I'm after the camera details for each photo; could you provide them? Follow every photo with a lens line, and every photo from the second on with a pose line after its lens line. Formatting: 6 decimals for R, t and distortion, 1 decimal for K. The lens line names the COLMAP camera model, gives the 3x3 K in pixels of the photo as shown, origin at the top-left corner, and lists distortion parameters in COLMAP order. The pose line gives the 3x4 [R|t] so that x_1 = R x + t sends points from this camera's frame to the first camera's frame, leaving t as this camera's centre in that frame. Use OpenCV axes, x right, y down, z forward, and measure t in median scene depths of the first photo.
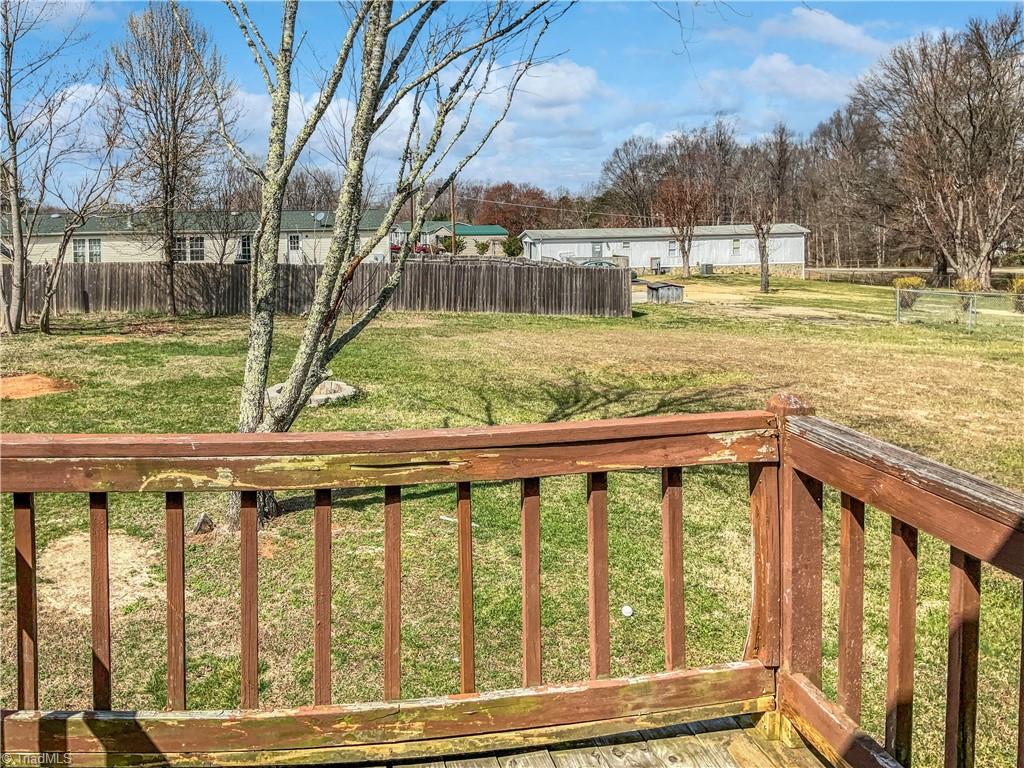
lens RADIAL K [[876.2, 0, 494.8], [0, 876.2, 365.4], [0, 0, 1]] dist [0.092960, -0.184867]
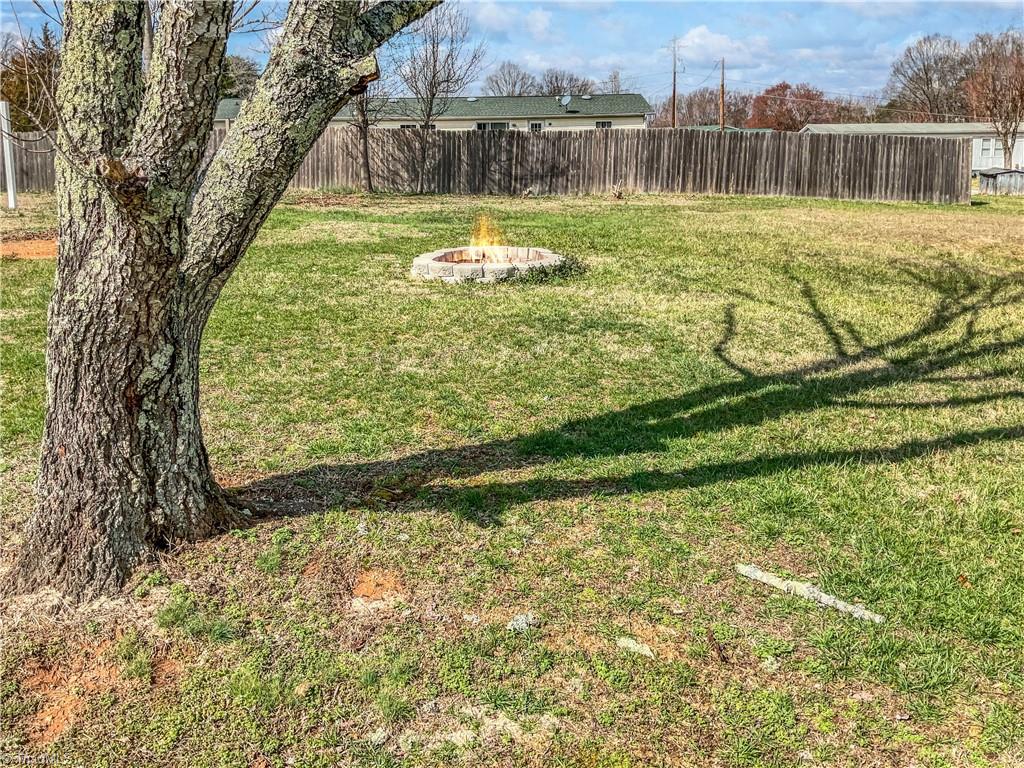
lens RADIAL K [[876.2, 0, 494.8], [0, 876.2, 365.4], [0, 0, 1]] dist [0.092960, -0.184867]
pose [[0.958643, 0.034392, -0.282524, -0.020262], [-0.009563, 0.996004, 0.088798, 0.026421], [0.284449, -0.082424, 0.955141, 0.238016]]
